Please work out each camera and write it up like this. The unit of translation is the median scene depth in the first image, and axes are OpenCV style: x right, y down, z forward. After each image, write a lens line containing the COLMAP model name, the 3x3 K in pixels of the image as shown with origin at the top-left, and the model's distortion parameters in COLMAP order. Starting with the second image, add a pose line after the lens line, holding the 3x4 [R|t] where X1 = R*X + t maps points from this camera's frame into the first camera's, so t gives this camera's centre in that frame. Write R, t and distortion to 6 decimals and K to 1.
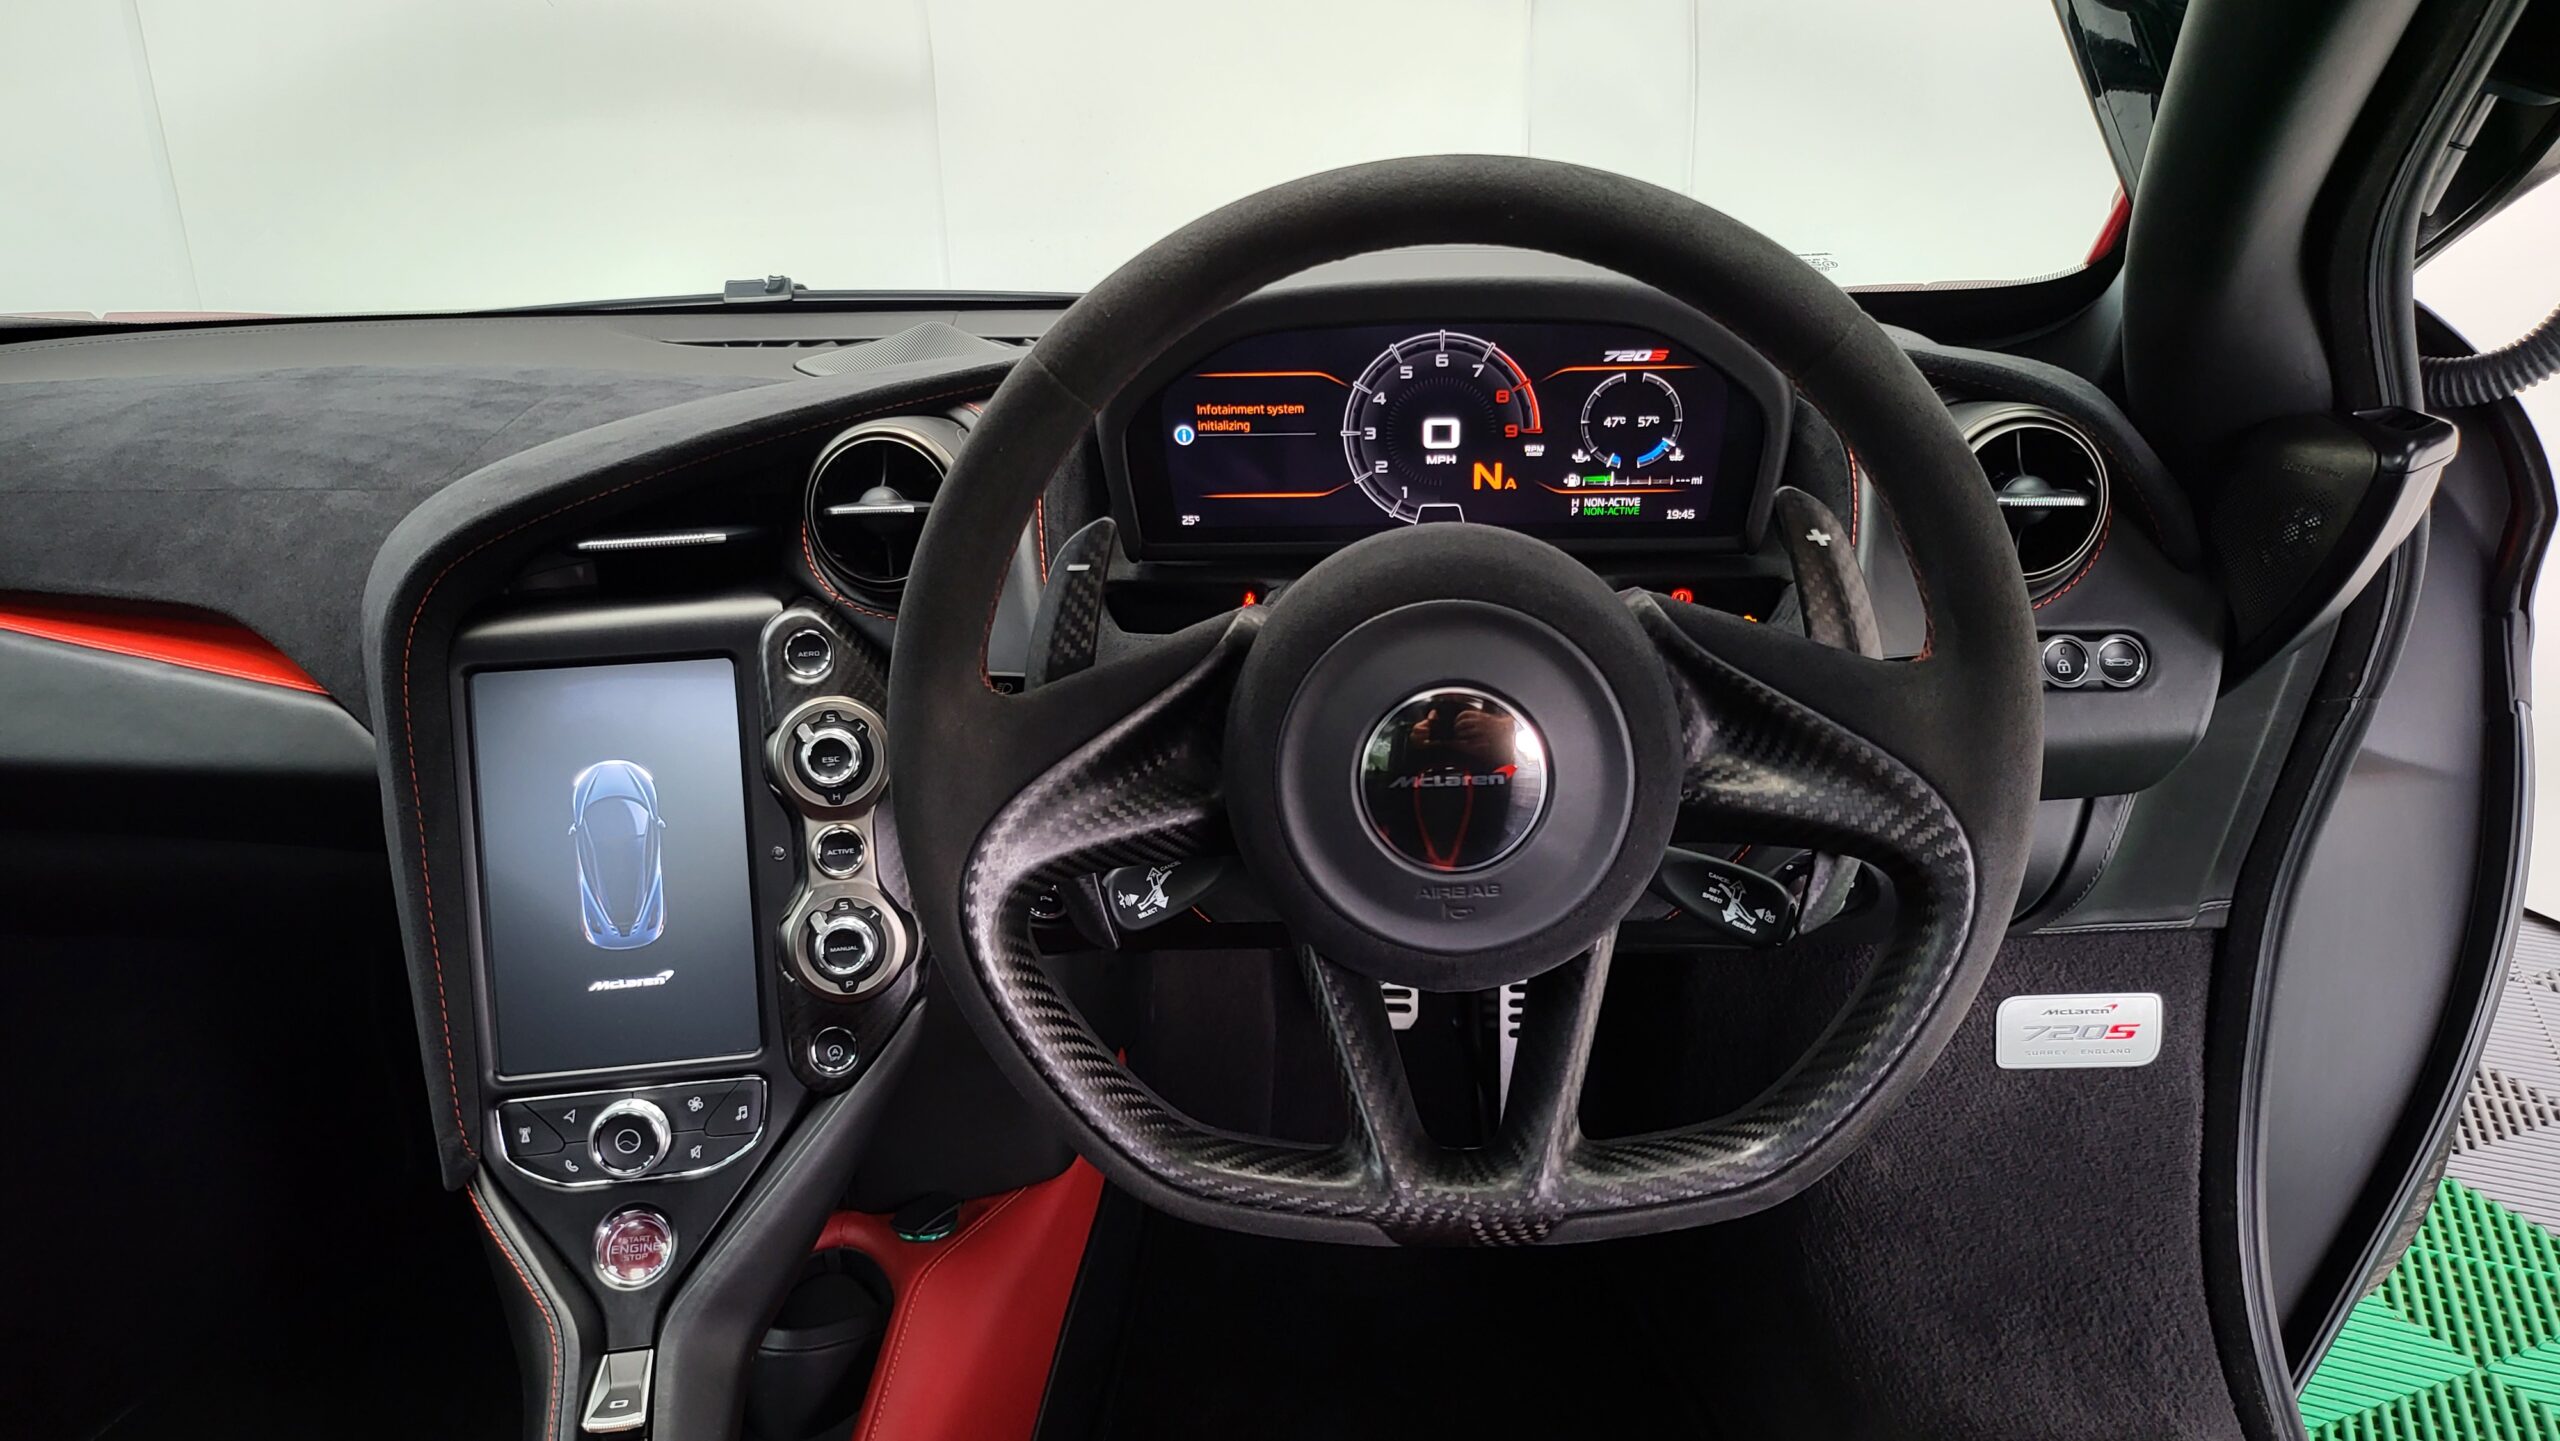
lens RADIAL K [[1783.5, 0, 1288.3], [0, 1783.5, 704.8], [0, 0, 1]] dist [0.027727, -0.044875]
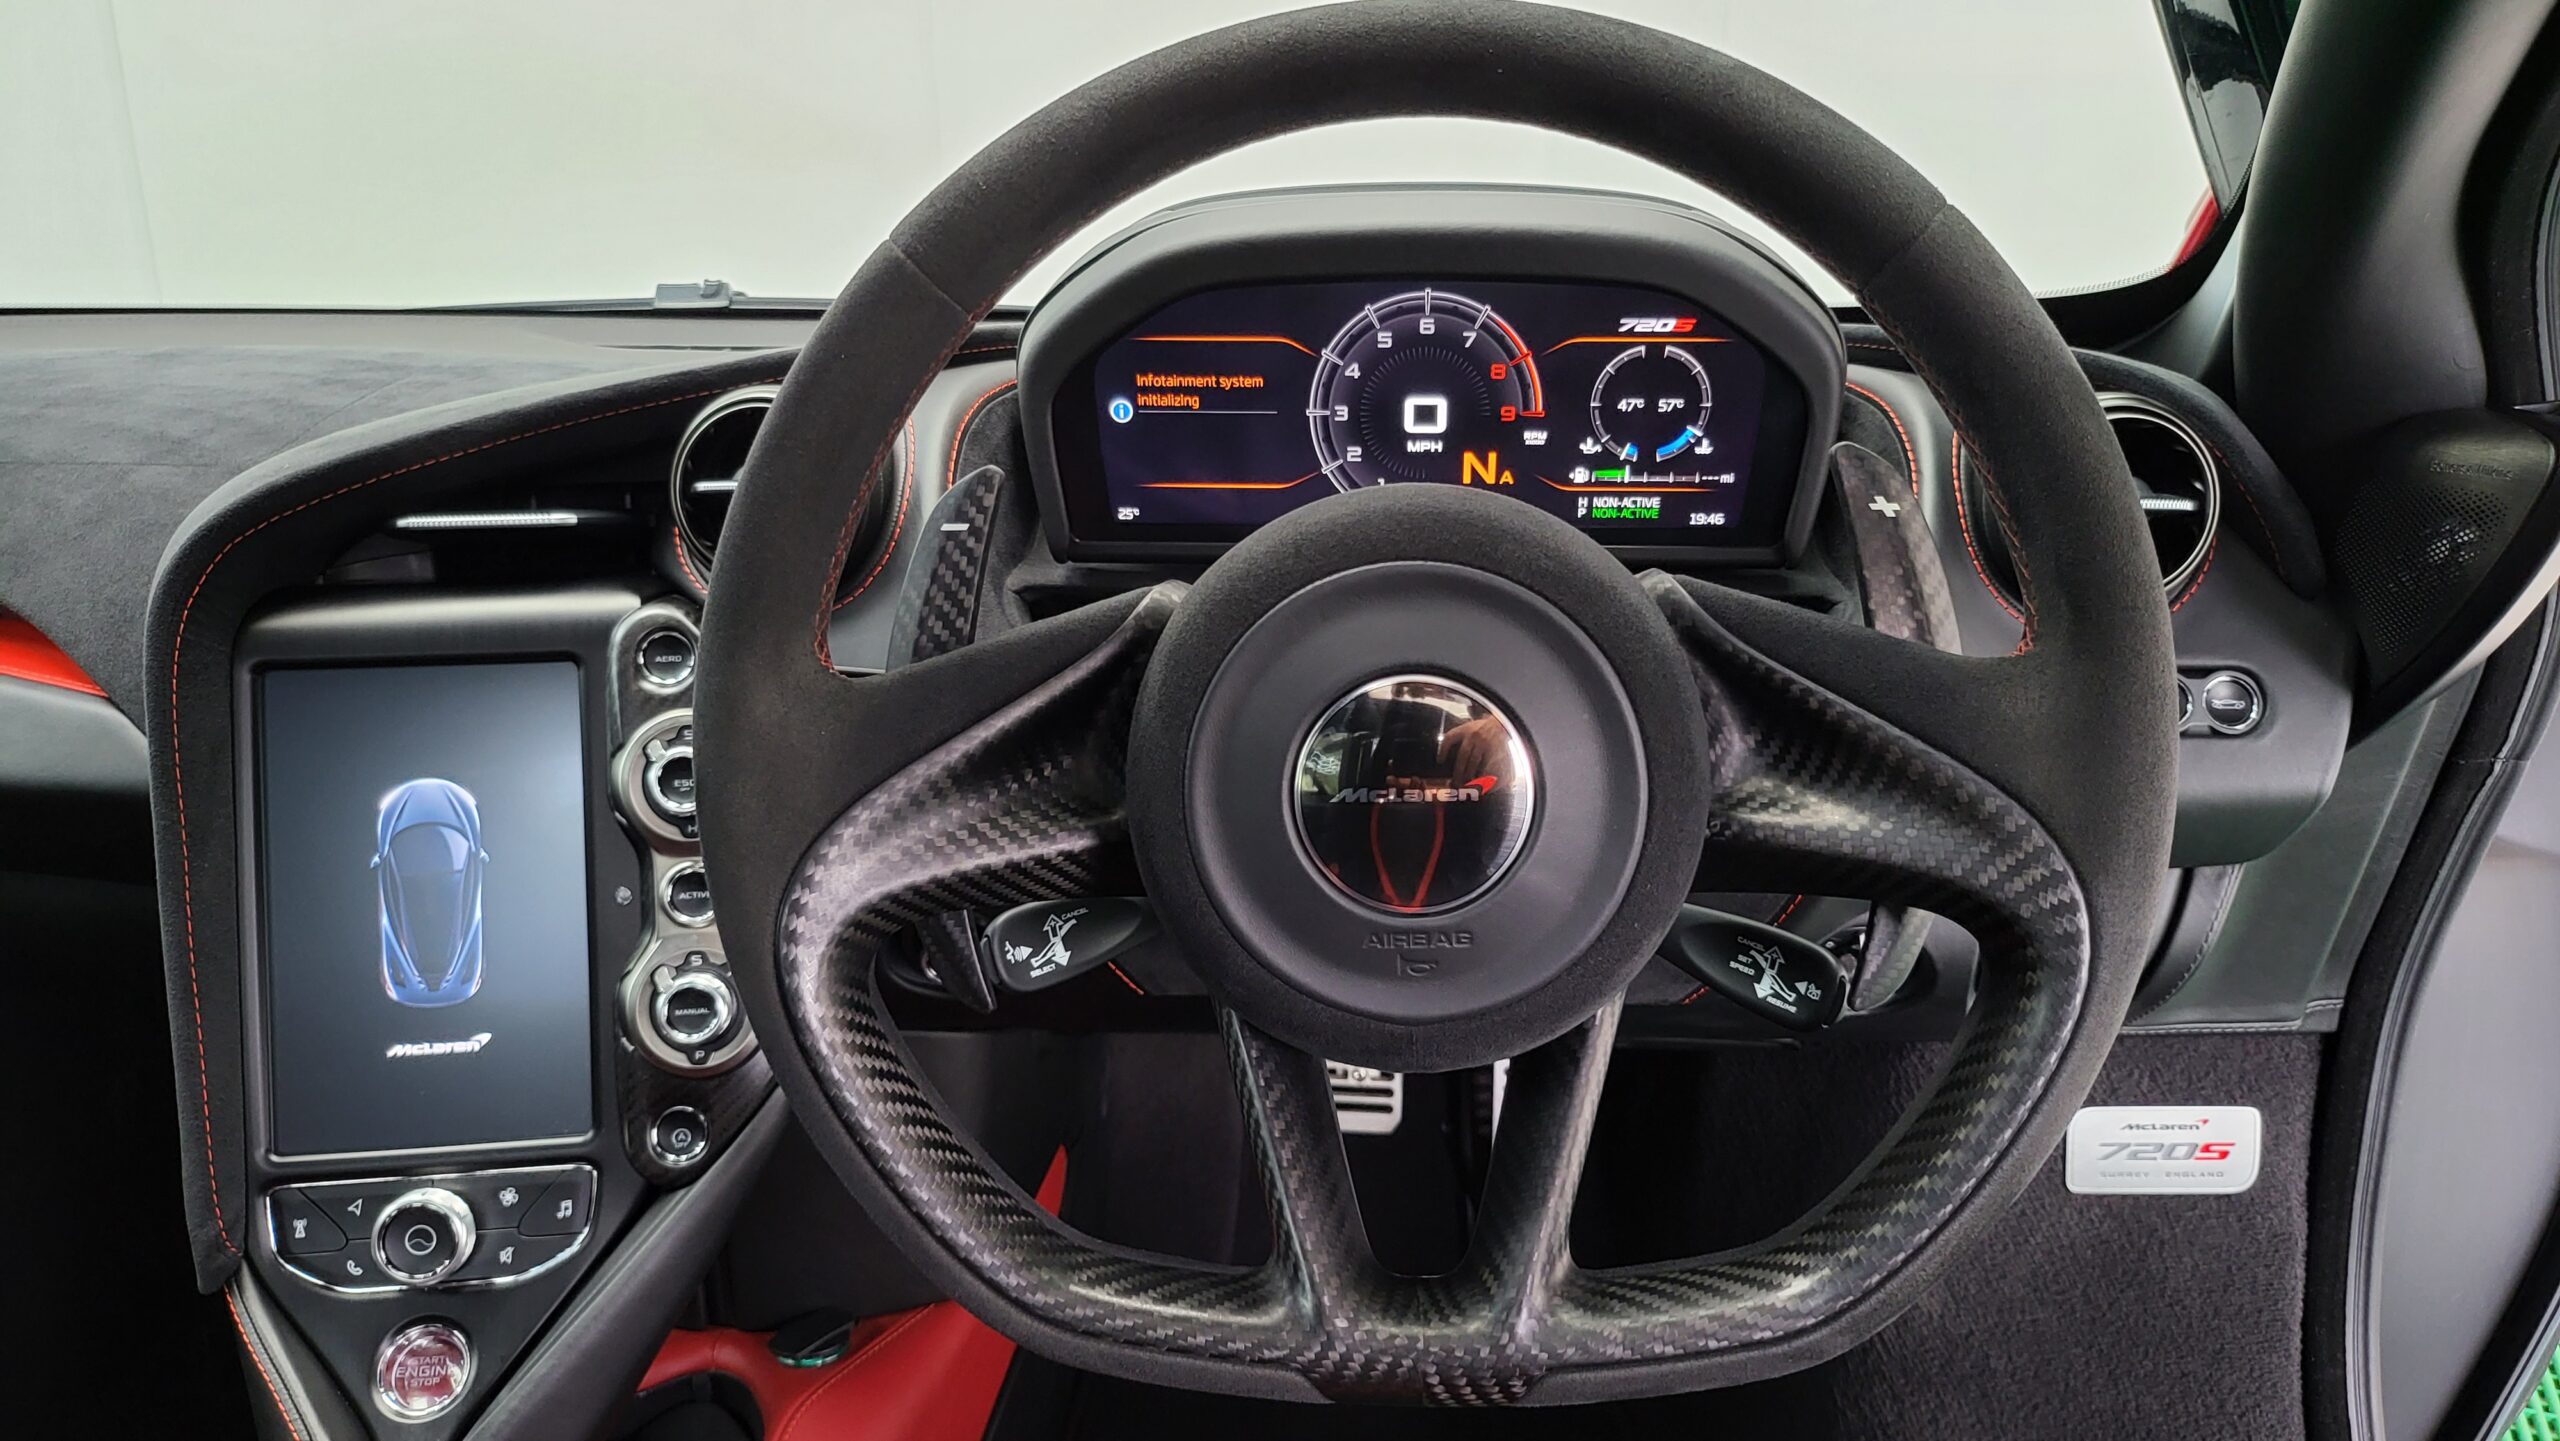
lens RADIAL K [[1783.5, 0, 1299.5], [0, 1783.5, 730.8], [0, 0, 1]] dist [0.027727, -0.044875]
pose [[0.999711, 0.023842, -0.002948, 0.032455], [-0.023950, 0.998706, -0.044871, 0.036563], [0.001874, 0.044929, 0.998988, 0.163574]]
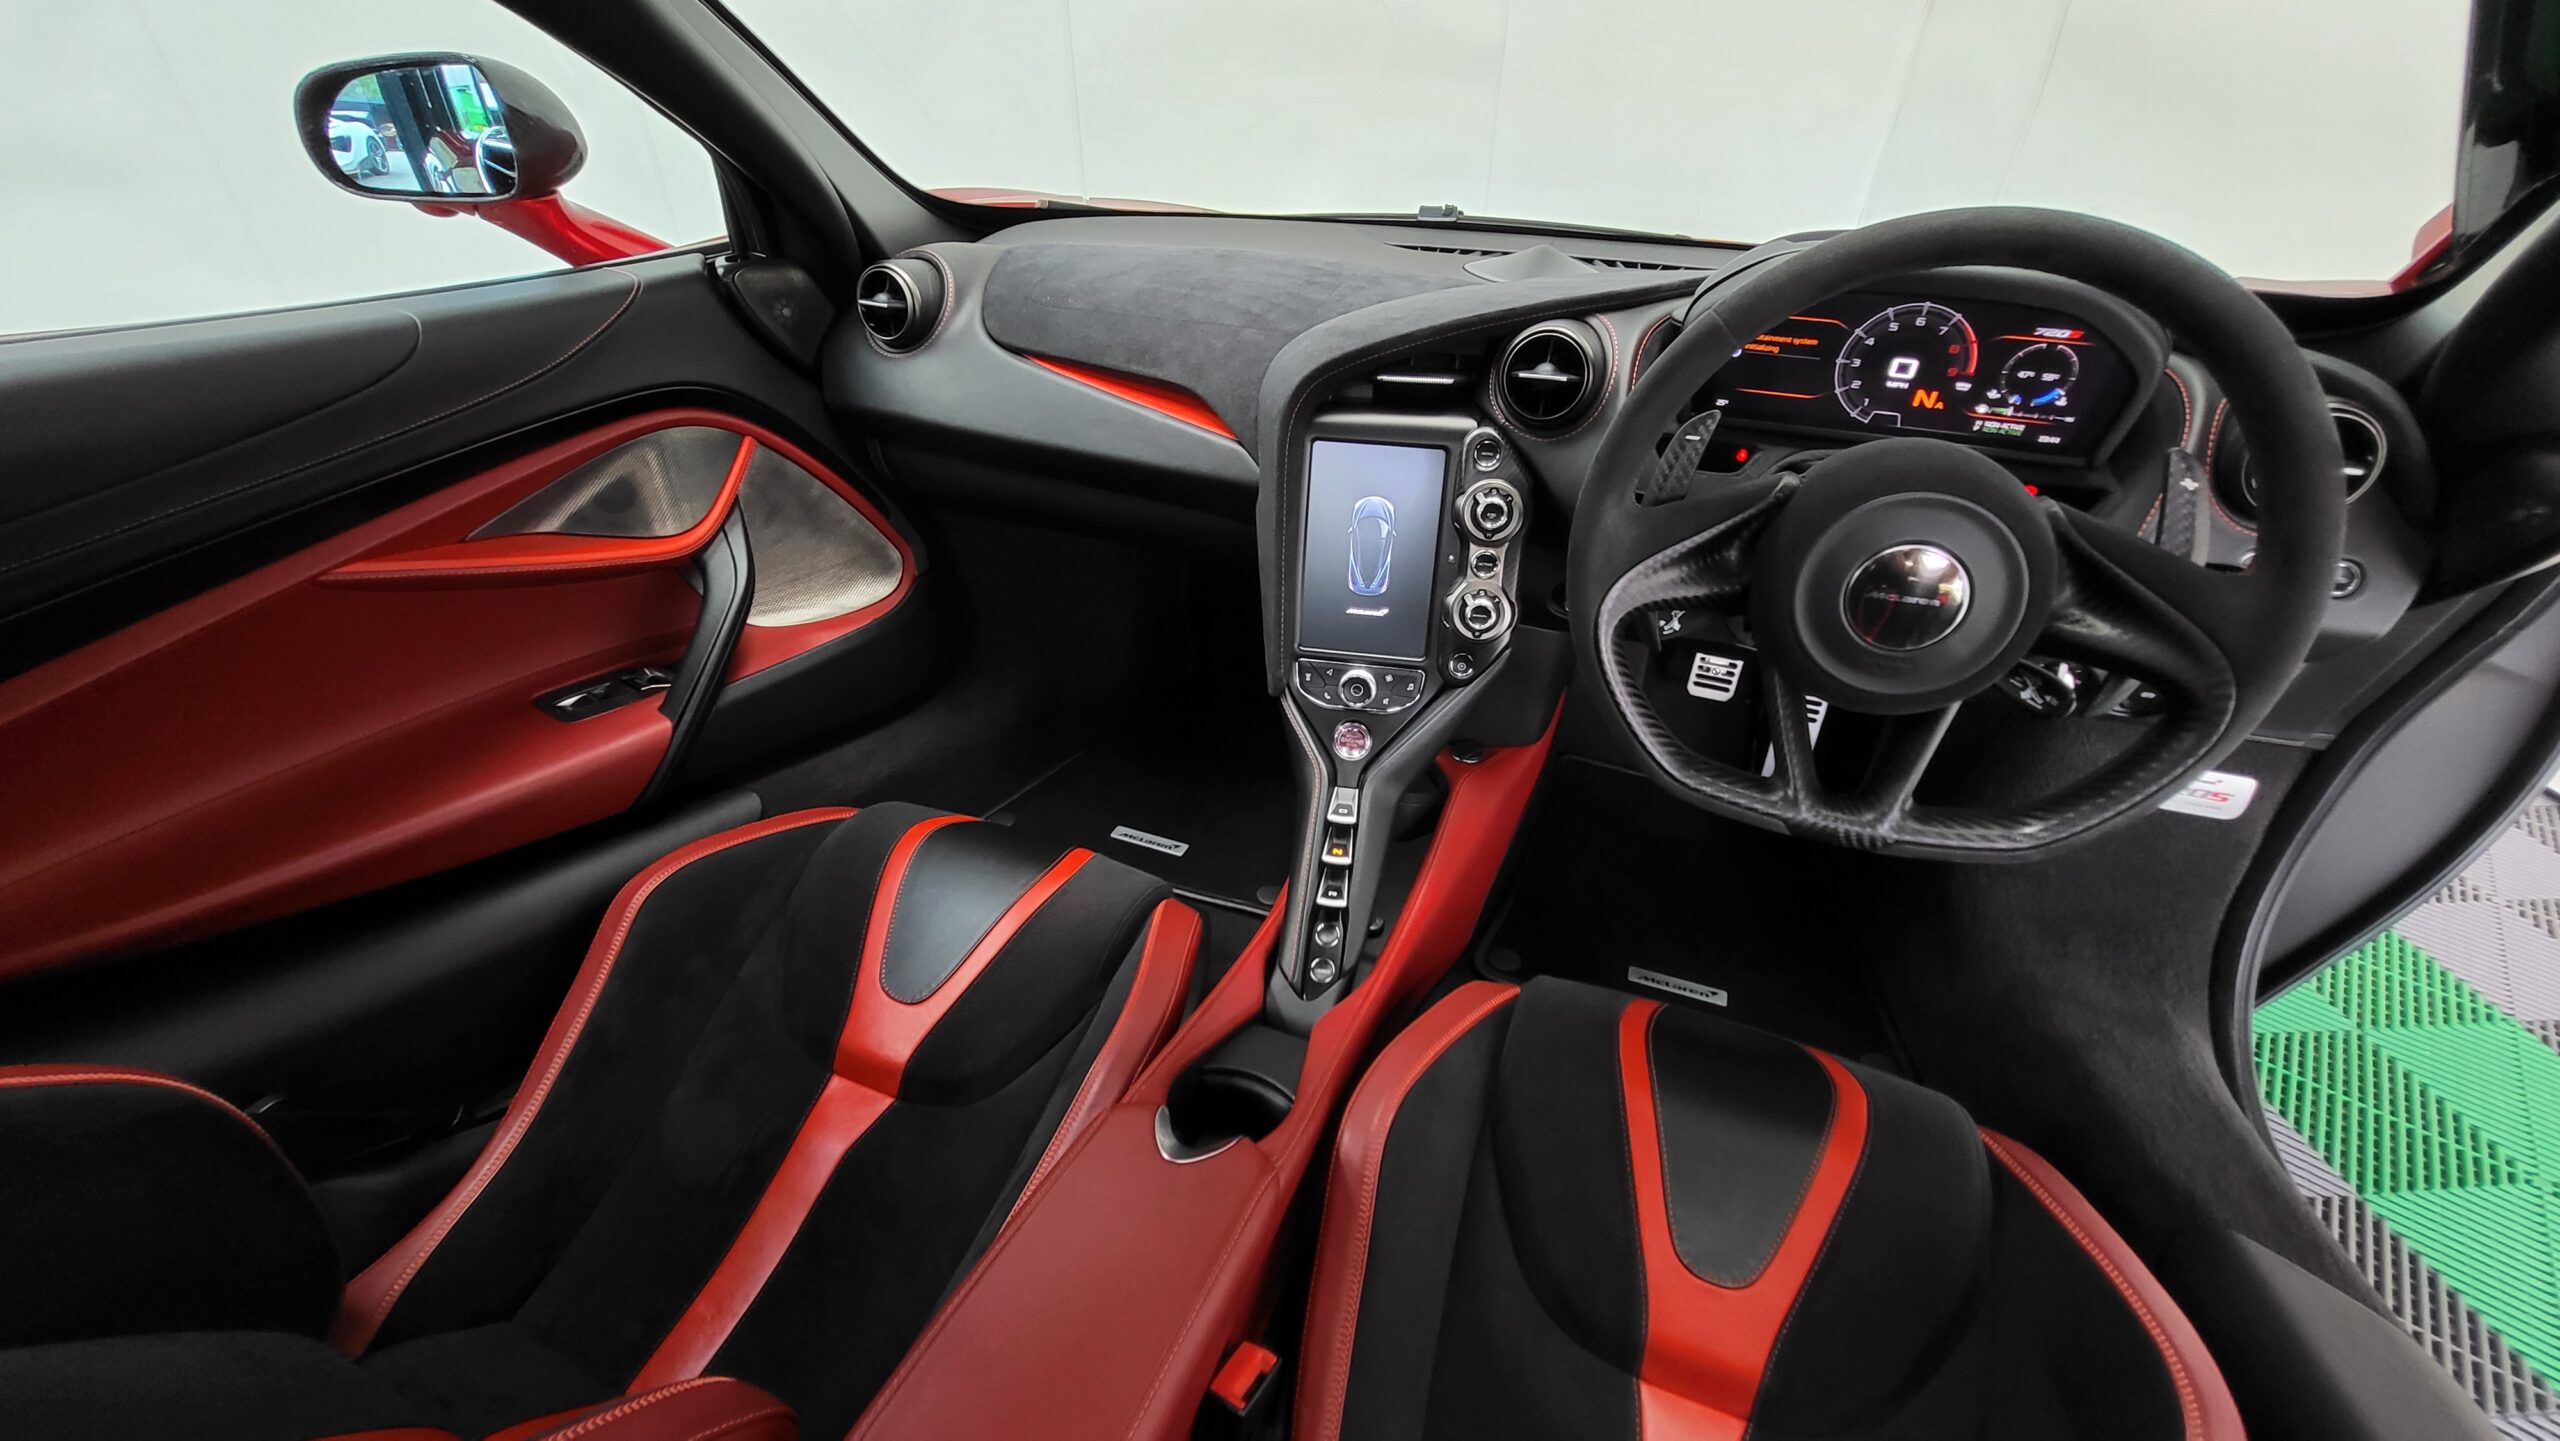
lens RADIAL K [[994.8, 0, 1290.0], [0, 994.8, 736.2], [0, 0, 1]] dist [-0.008995, 0.000664]
pose [[0.948140, 0.206036, -0.242034, -0.156379], [-0.131619, 0.947607, 0.291064, -0.024156], [0.289323, -0.244113, 0.925582, -0.075874]]
